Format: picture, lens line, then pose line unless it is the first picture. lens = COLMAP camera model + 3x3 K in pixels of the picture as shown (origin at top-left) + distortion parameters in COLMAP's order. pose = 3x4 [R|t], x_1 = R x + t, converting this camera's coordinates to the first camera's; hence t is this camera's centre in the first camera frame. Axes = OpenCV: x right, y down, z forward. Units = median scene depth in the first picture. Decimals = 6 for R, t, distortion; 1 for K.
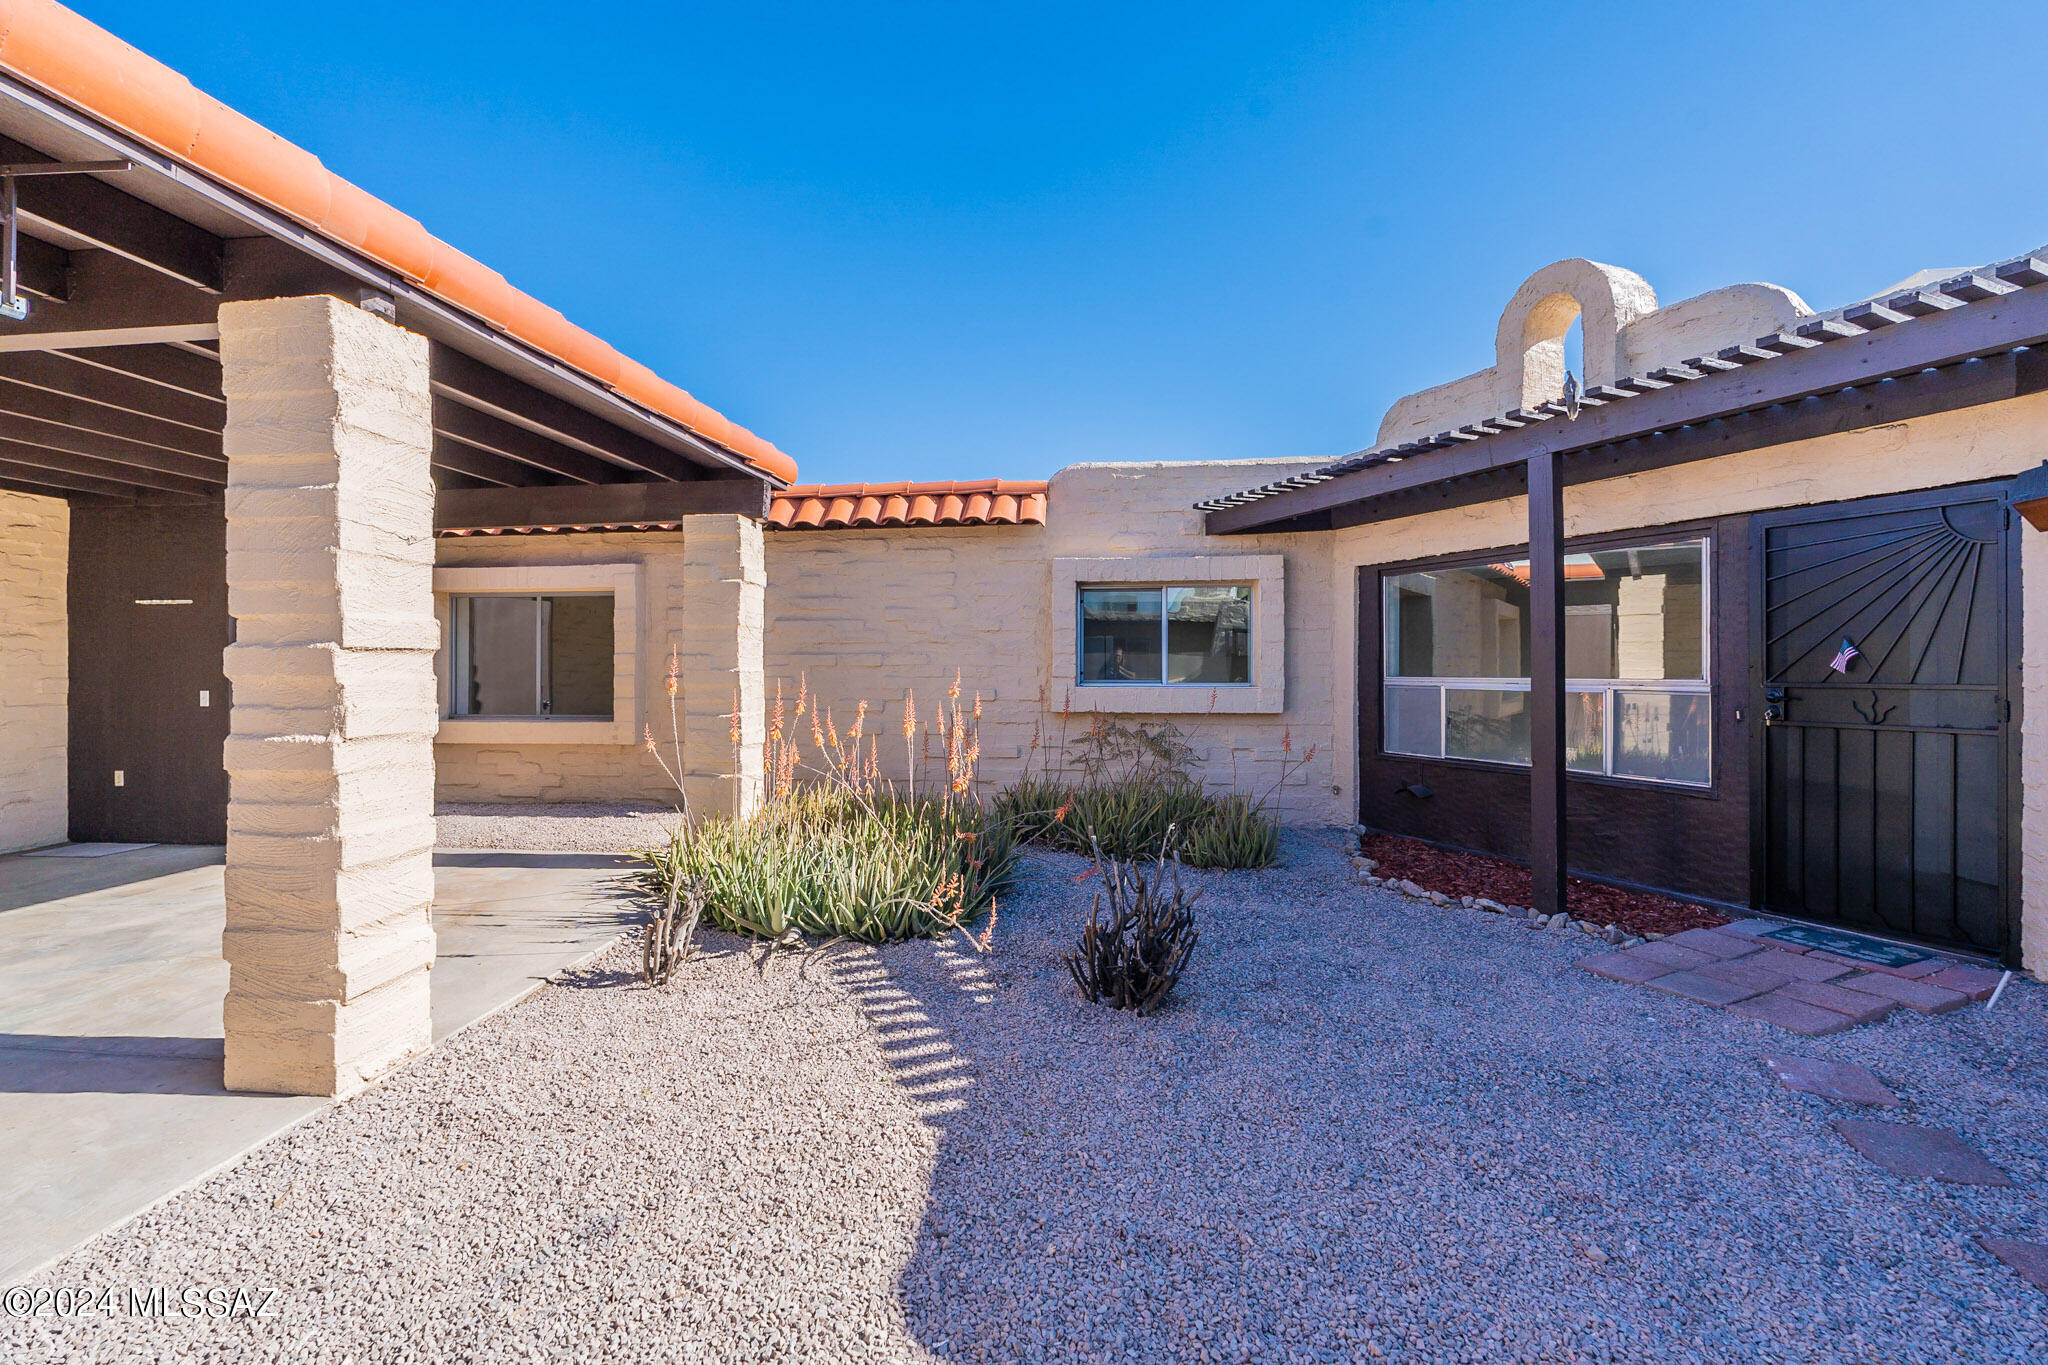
lens RADIAL K [[897.1, 0, 1015.0], [0, 897.1, 672.2], [0, 0, 1]] dist [-0.003904, 0.001358]
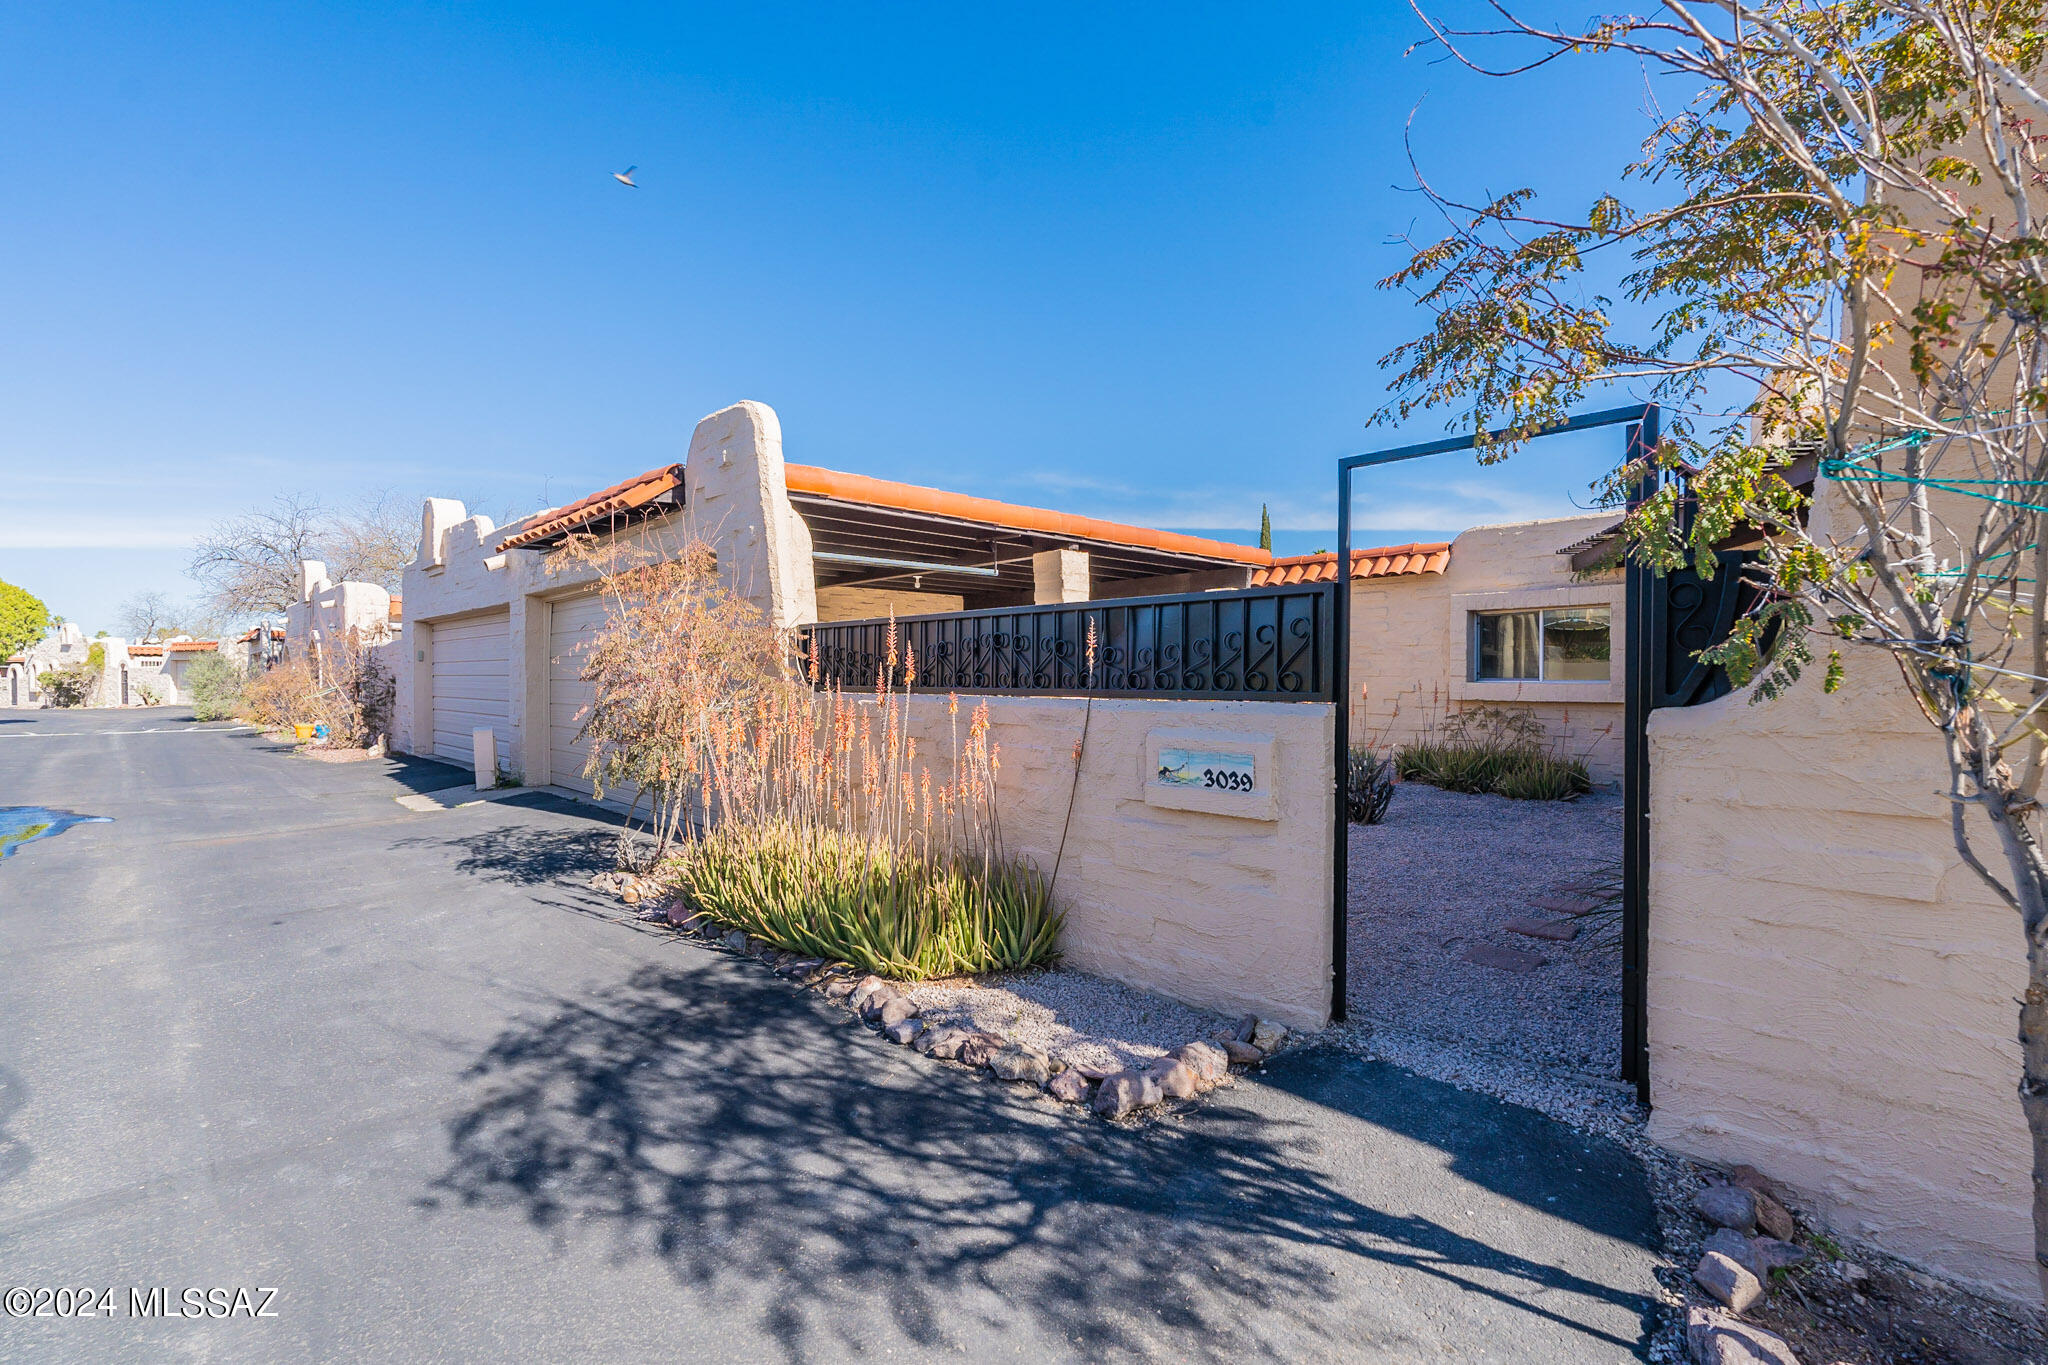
lens RADIAL K [[882.7, 0, 1037.8], [0, 882.7, 687.4], [0, 0, 1]] dist [-0.000878, 0.000694]
pose [[0.785454, 0.006266, -0.618888, 0.411134], [-0.004843, 0.999980, 0.003978, 0.021619], [0.618901, -0.000127, 0.785469, -0.559254]]
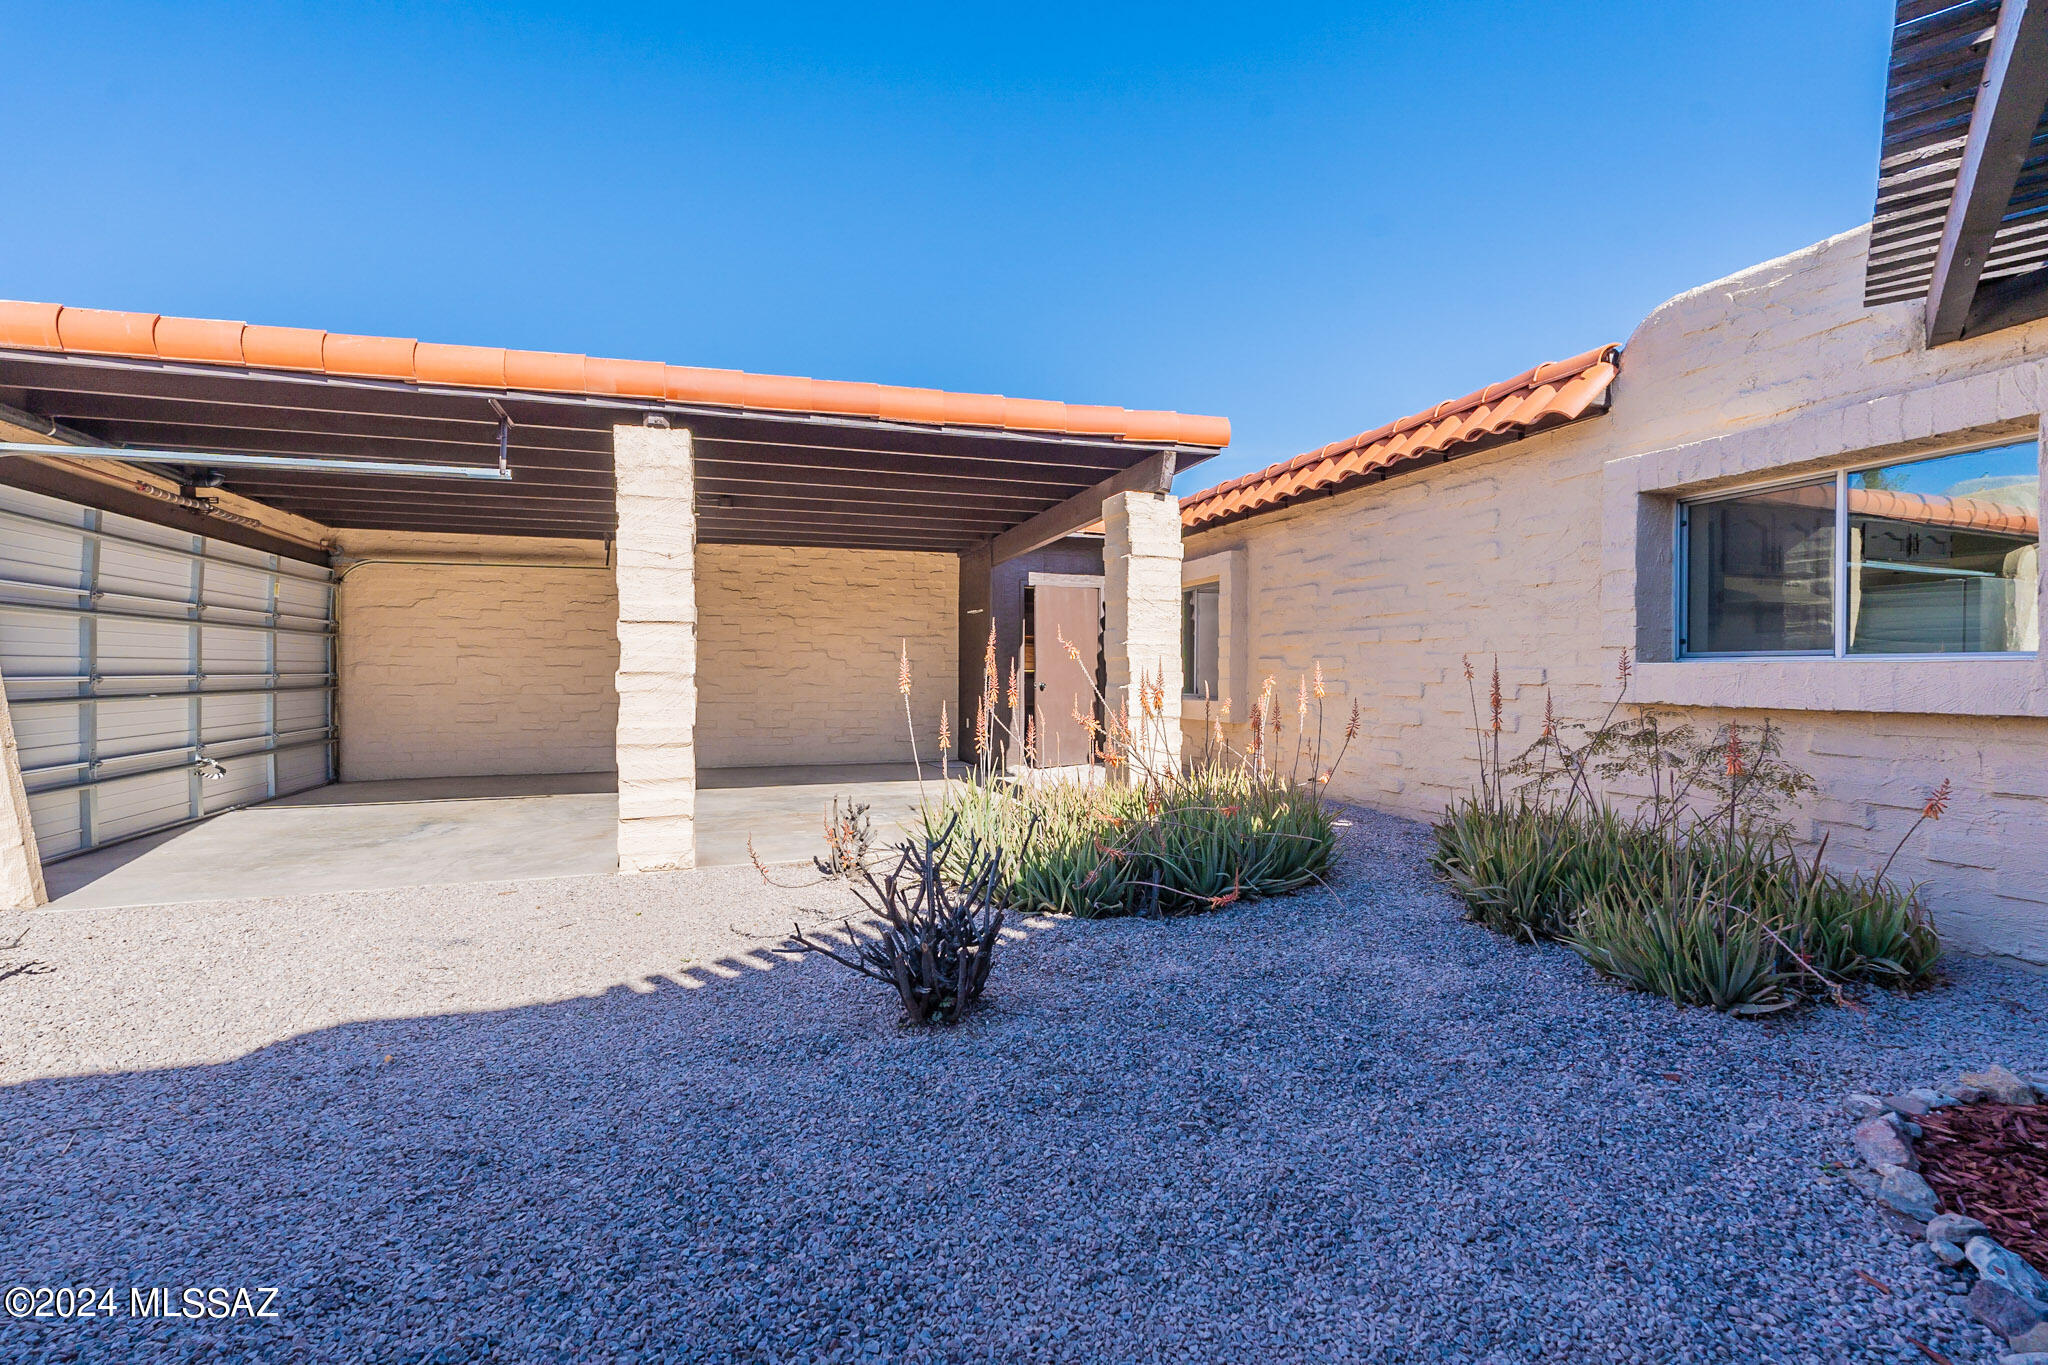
lens RADIAL K [[897.1, 0, 1013.0], [0, 897.1, 676.4], [0, 0, 1]] dist [-0.003904, 0.001358]
pose [[0.430168, 0.005619, -0.902731, 0.444003], [-0.007078, 0.999971, 0.002851, 0.026846], [0.902721, 0.005163, 0.430195, 0.348696]]
